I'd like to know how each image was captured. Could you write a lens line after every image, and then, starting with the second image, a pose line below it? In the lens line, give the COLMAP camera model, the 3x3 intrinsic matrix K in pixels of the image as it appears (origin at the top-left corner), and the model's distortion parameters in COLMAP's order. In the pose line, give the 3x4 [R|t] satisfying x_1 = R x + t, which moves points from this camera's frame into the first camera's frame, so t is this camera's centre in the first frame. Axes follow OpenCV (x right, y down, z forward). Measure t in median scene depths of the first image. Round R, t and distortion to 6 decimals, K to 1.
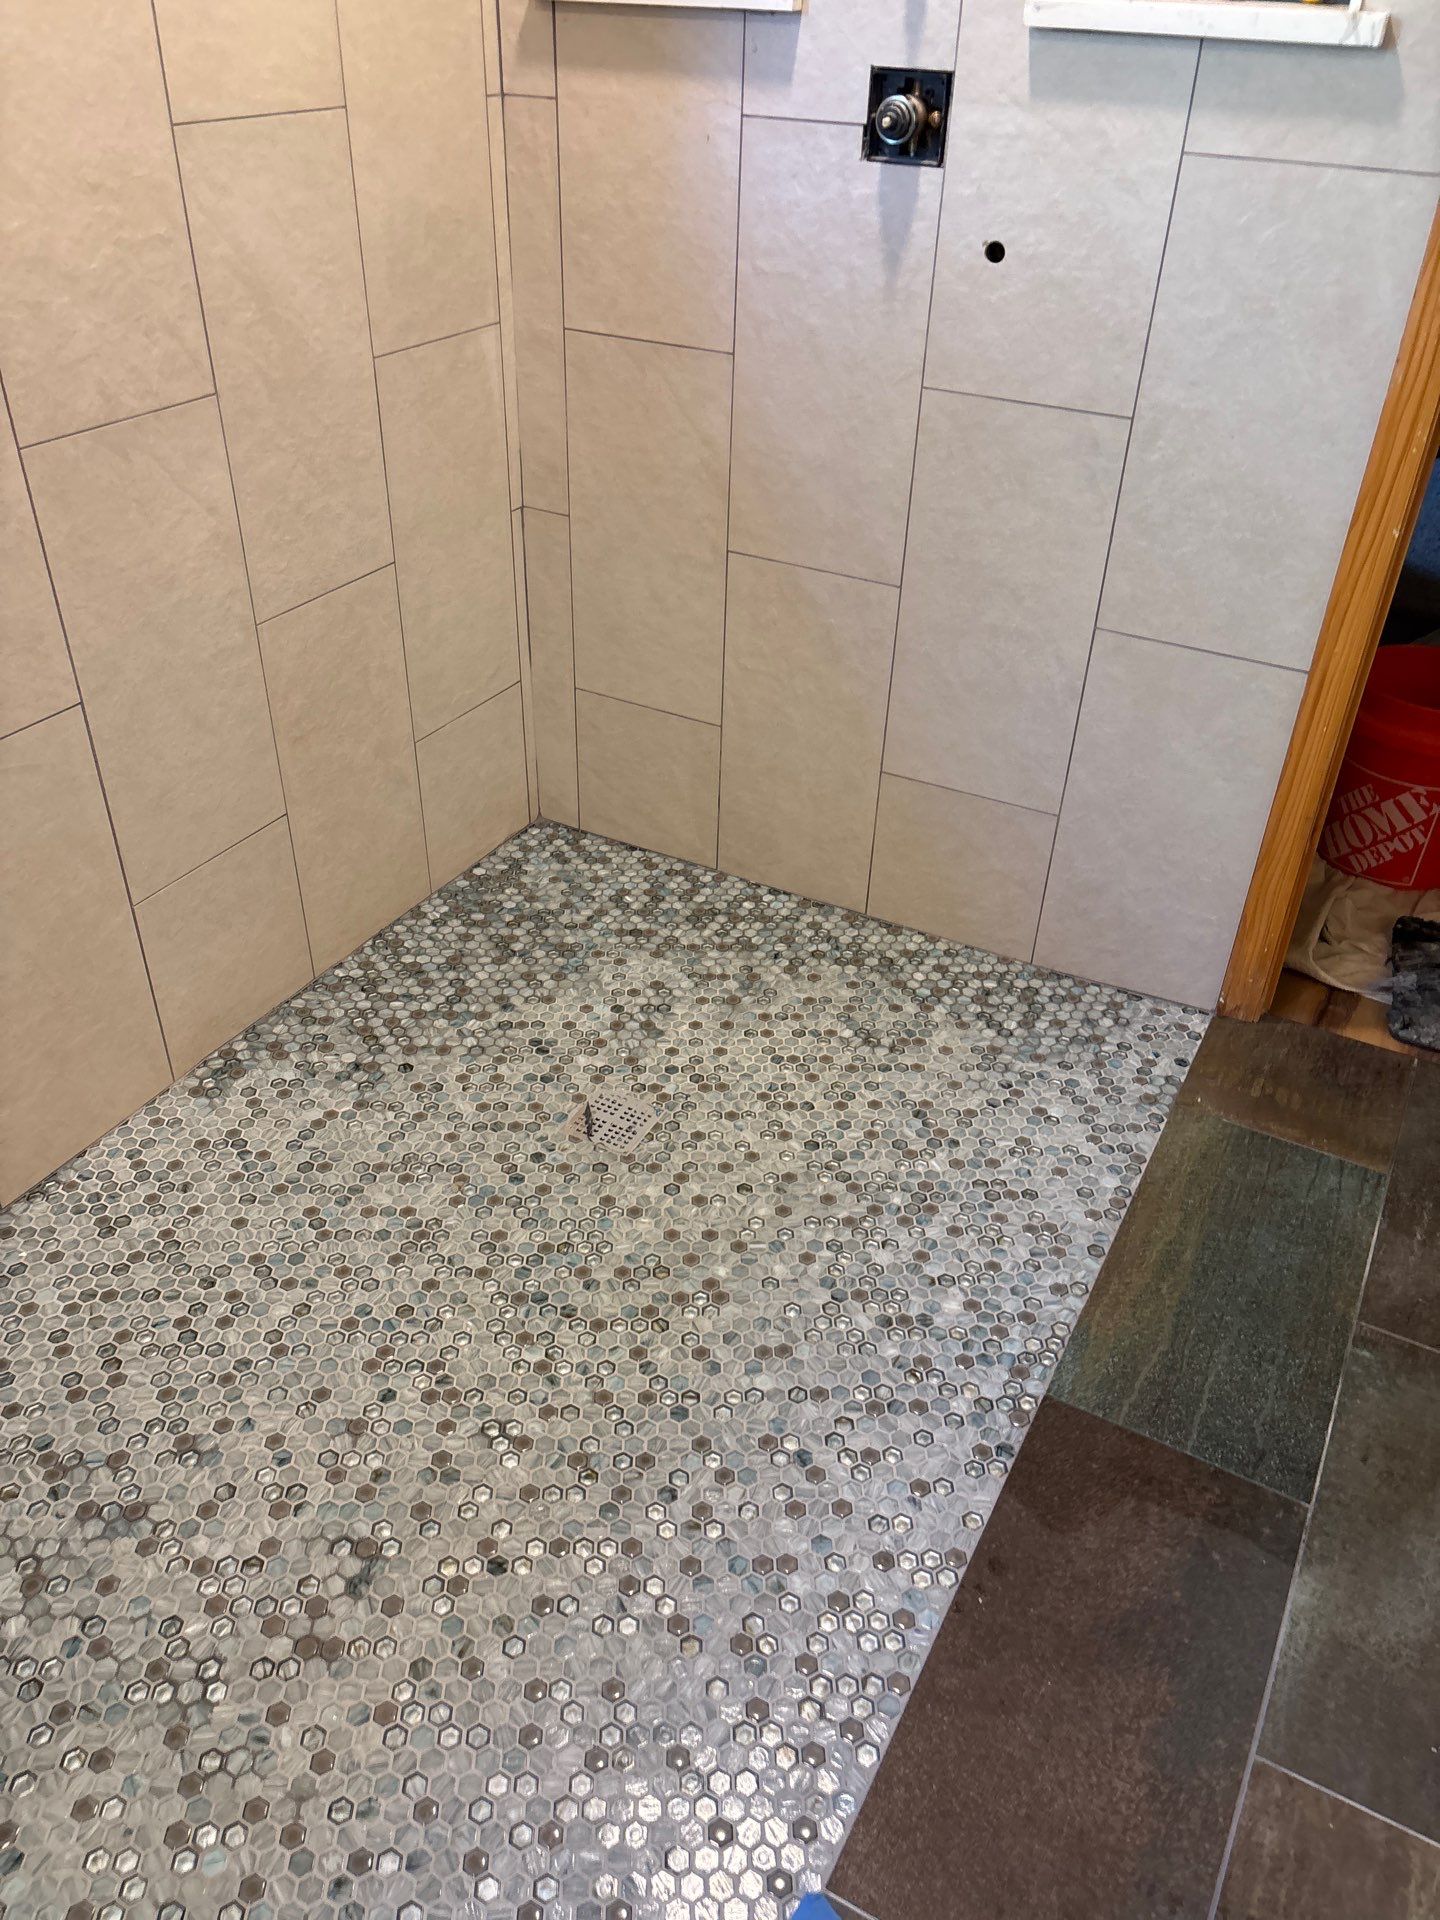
lens RADIAL K [[1468.1, 0, 724.7], [0, 1468.1, 942.3], [0, 0, 1]] dist [0.038155, -0.039982]
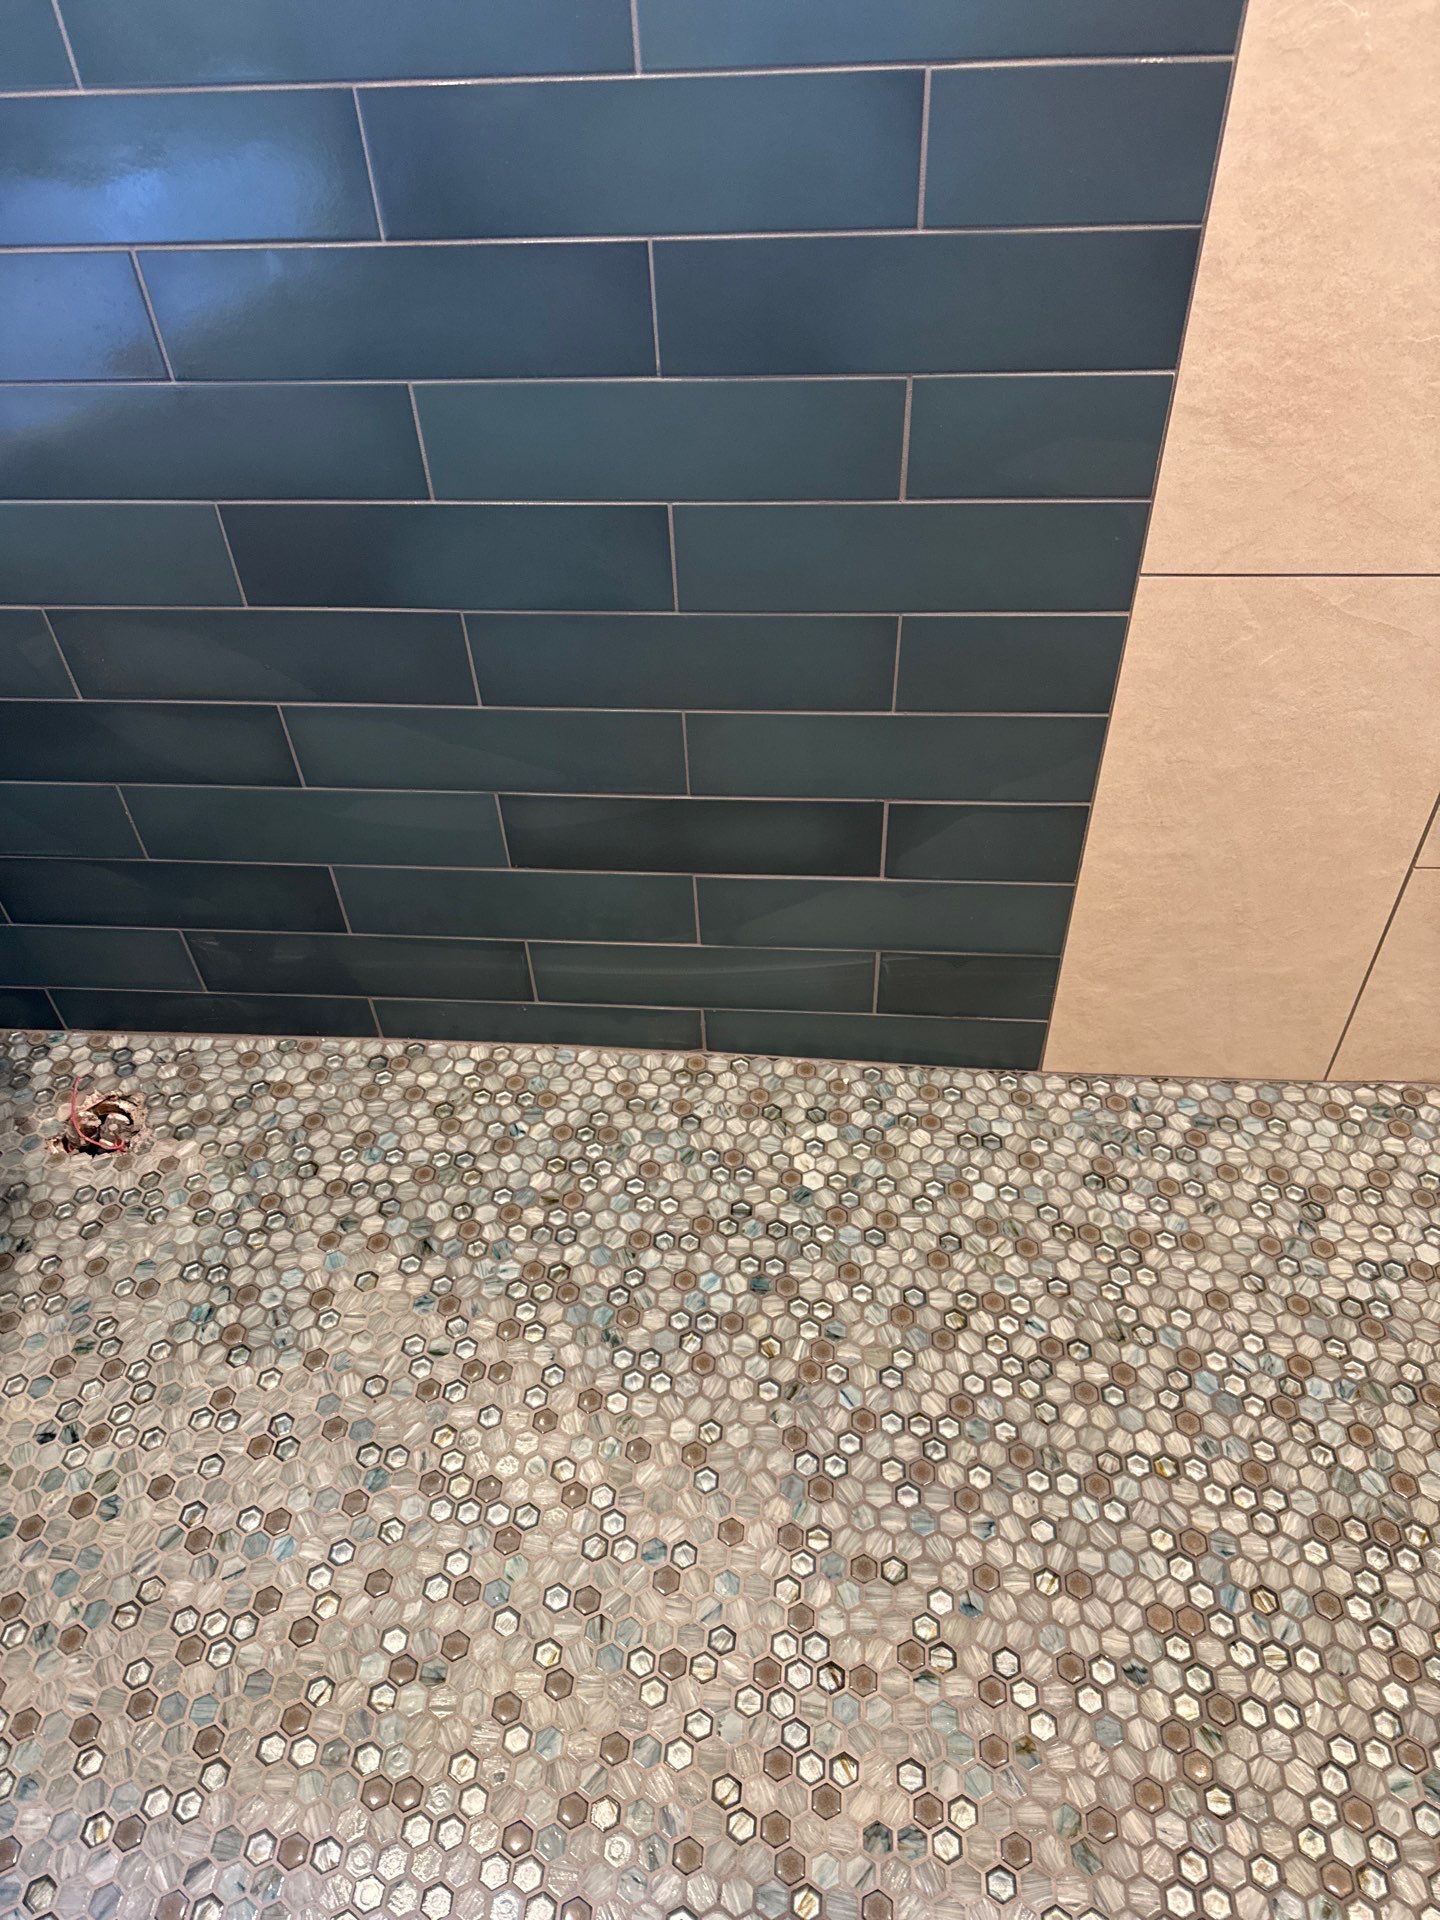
lens RADIAL K [[1361.6, 0, 702.5], [0, 1361.6, 973.5], [0, 0, 1]] dist [0.026532, -0.028631]
pose [[0.400971, 0.609931, -0.683525, -0.073252], [-0.467792, 0.777844, 0.419678, -0.116387], [0.787650, 0.151469, 0.597214, 0.414664]]
